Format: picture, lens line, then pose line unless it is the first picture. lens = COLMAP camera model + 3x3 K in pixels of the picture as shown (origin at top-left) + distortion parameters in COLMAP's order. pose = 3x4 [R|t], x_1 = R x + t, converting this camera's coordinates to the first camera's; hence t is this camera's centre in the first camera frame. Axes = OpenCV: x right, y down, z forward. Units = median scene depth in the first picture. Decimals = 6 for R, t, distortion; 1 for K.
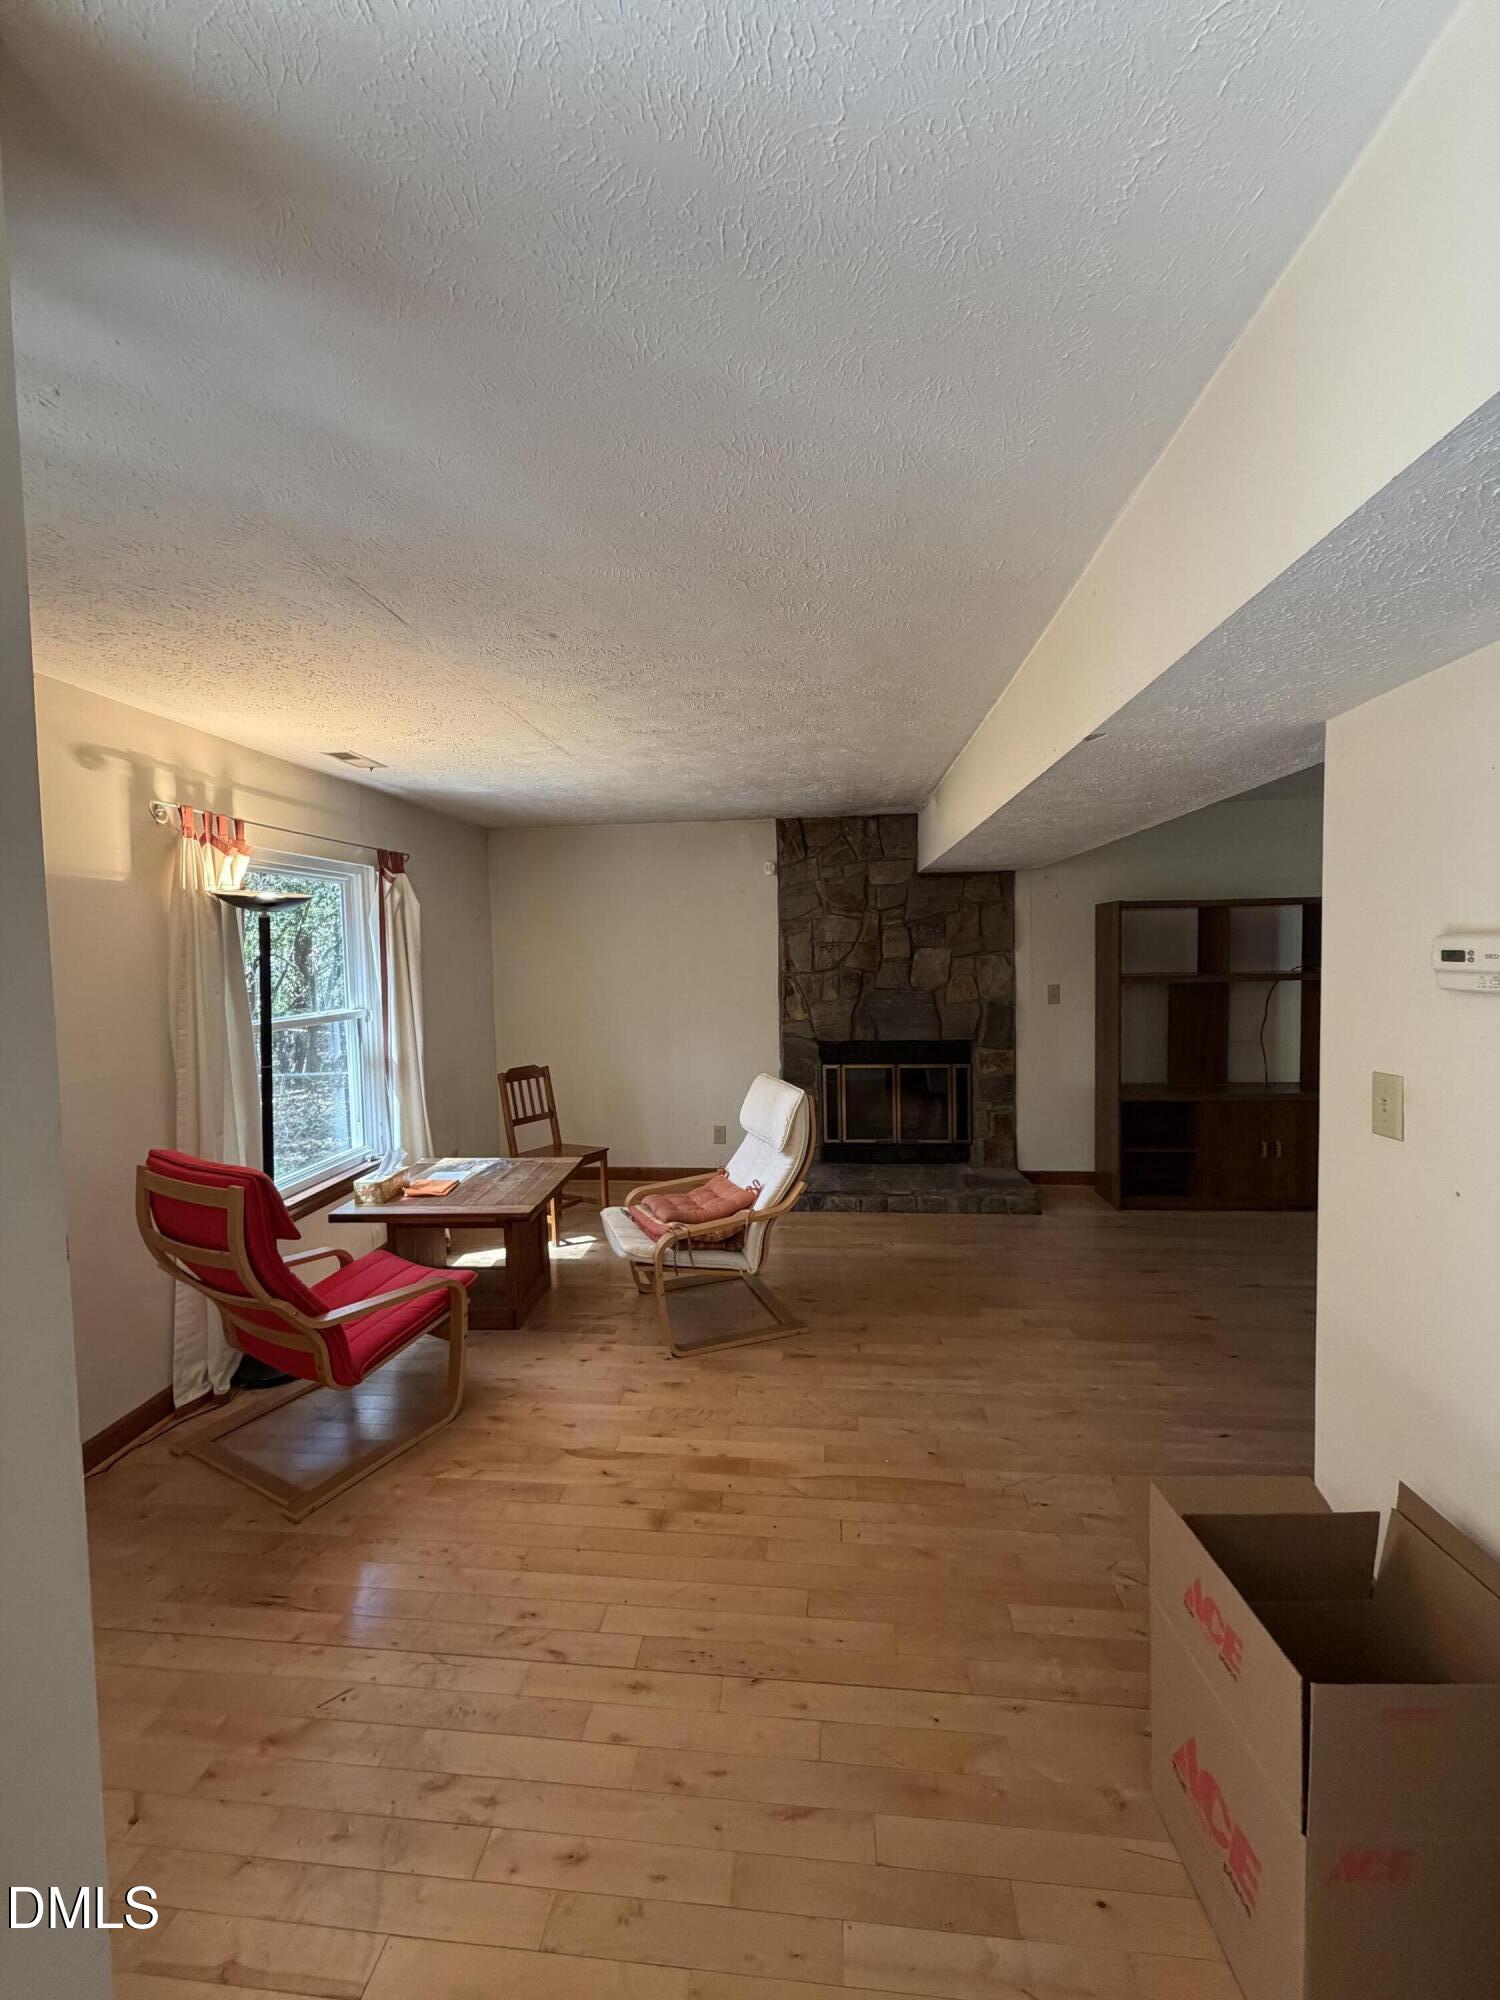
lens RADIAL K [[802.2, 0, 749.1], [0, 802.2, 989.0], [0, 0, 1]] dist [-0.001572, 0.000564]
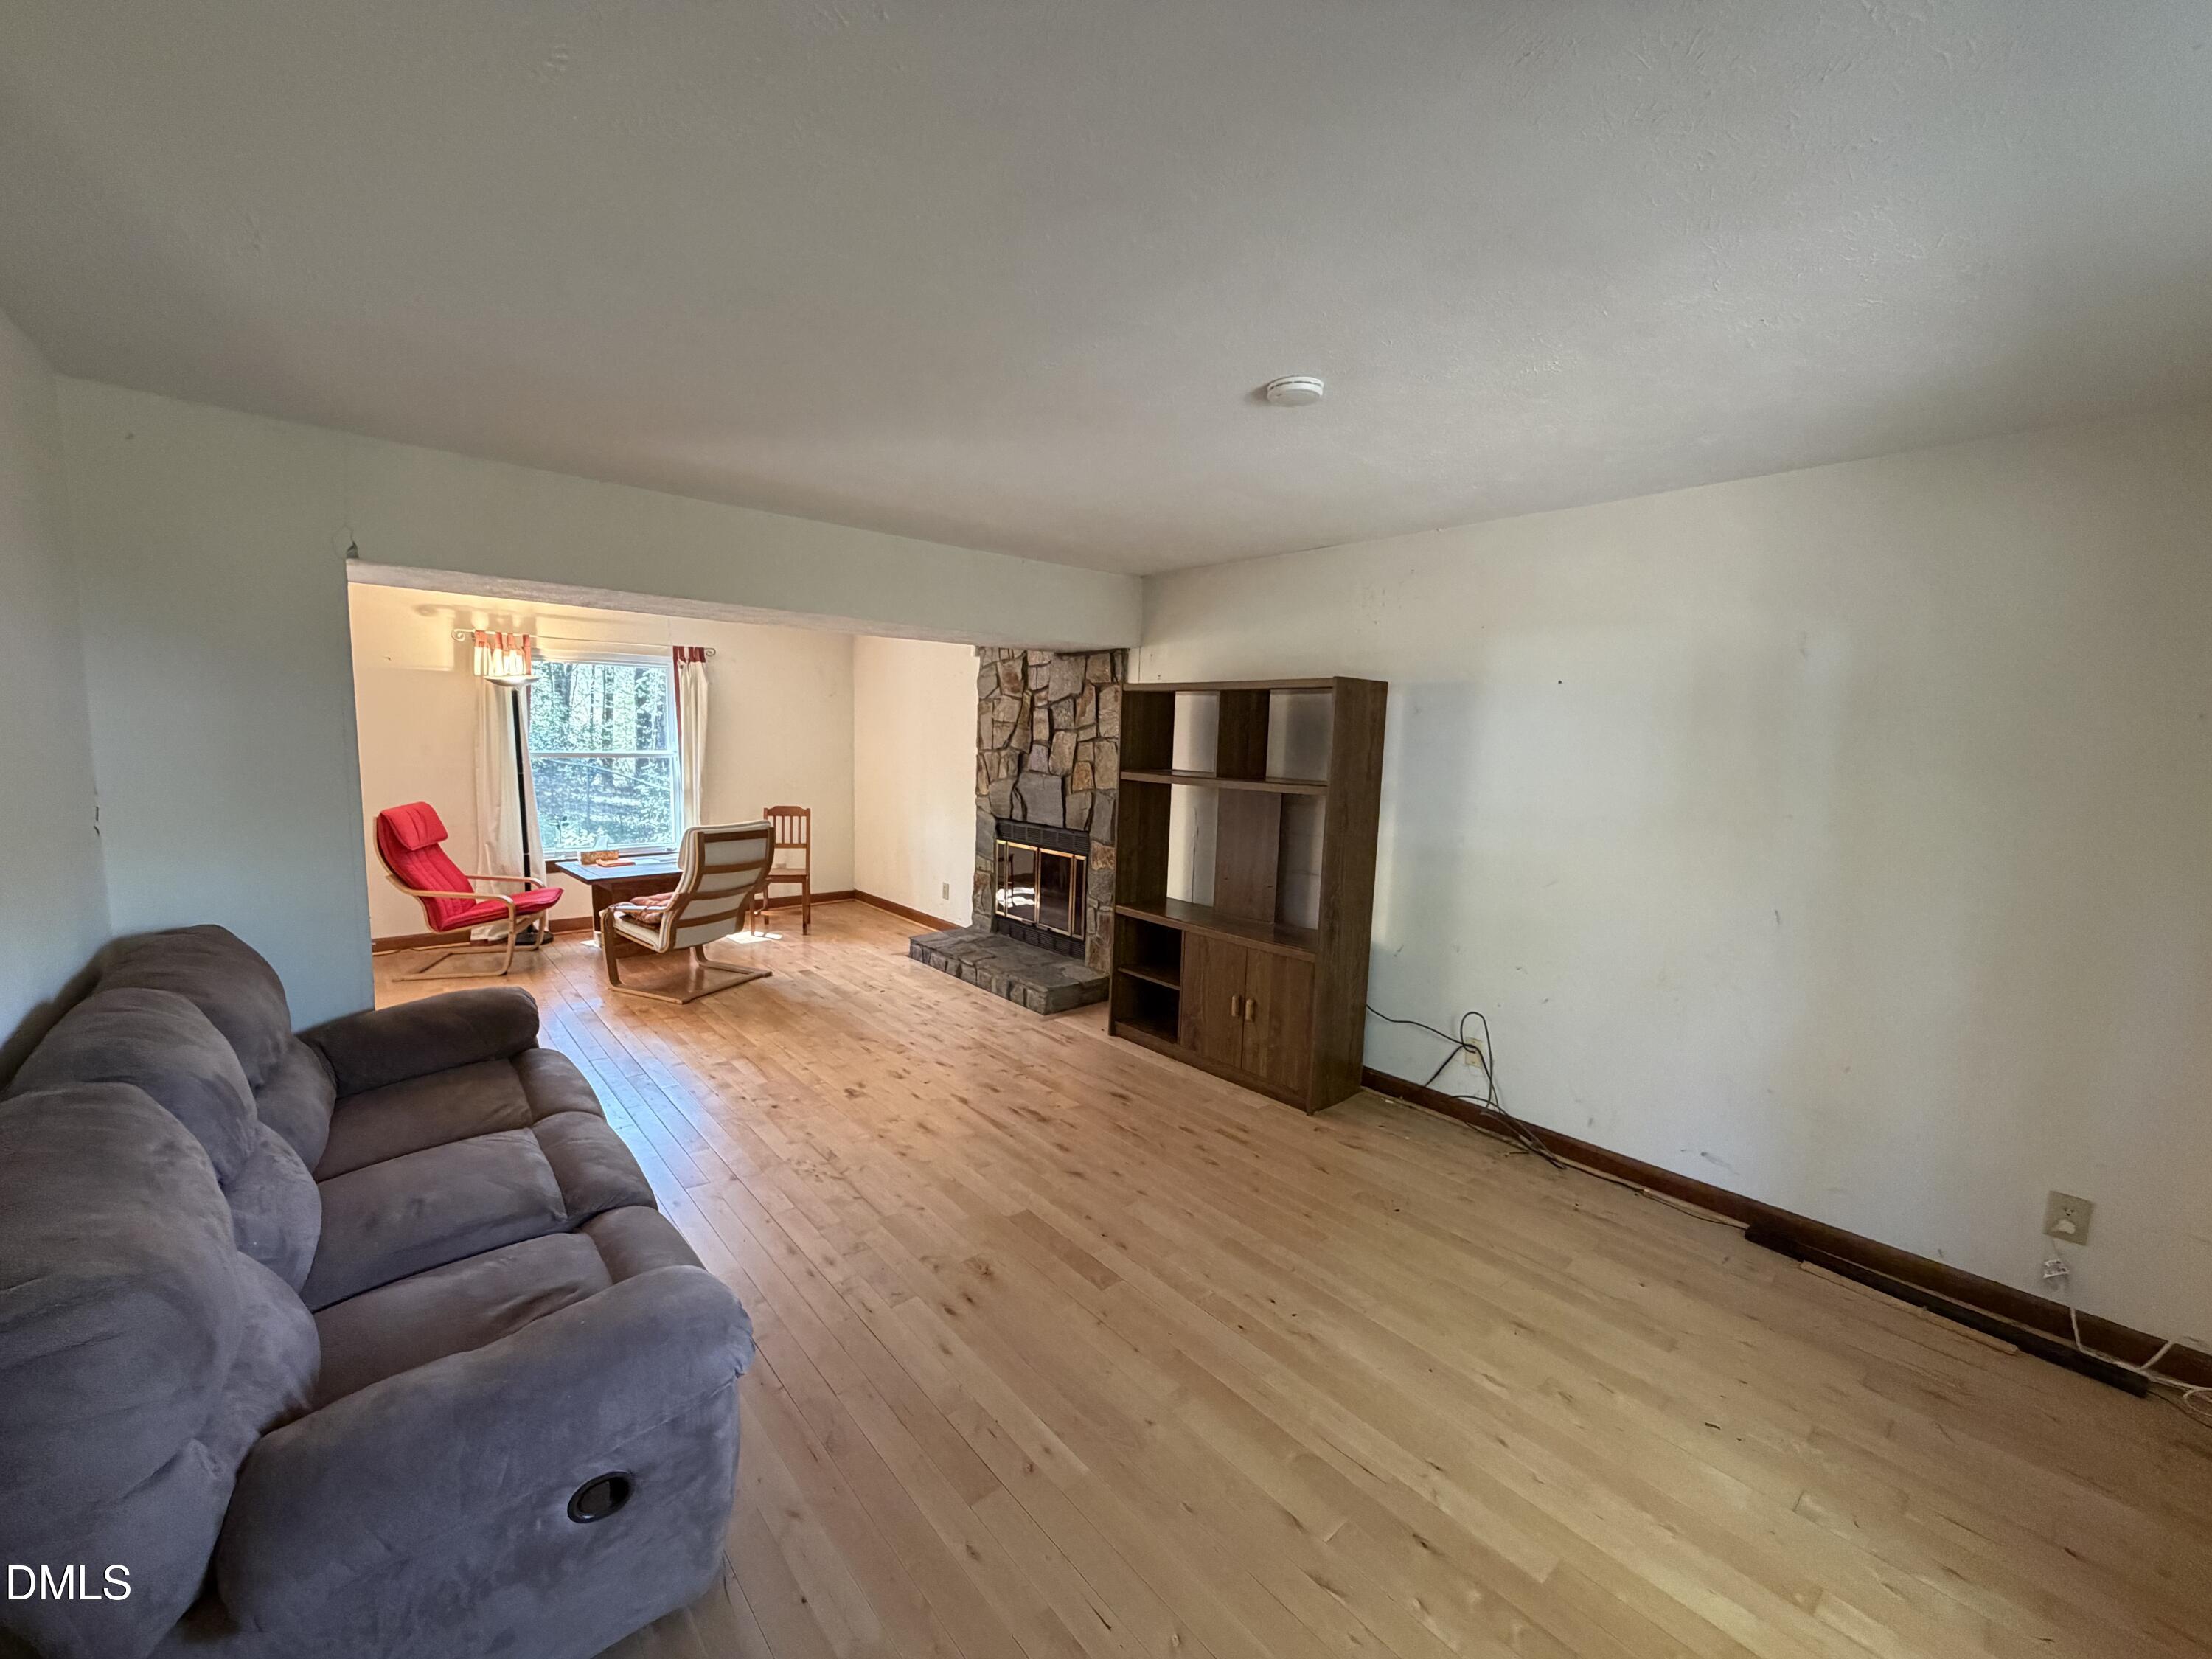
lens RADIAL K [[887.2, 0, 1099.4], [0, 887.2, 832.1], [0, 0, 1]] dist [-0.001572, 0.000564]
pose [[0.727529, 0.121201, -0.675287, 0.995080], [-0.074483, 0.992408, 0.097874, -0.038982], [0.682022, -0.020909, 0.731032, 0.251313]]
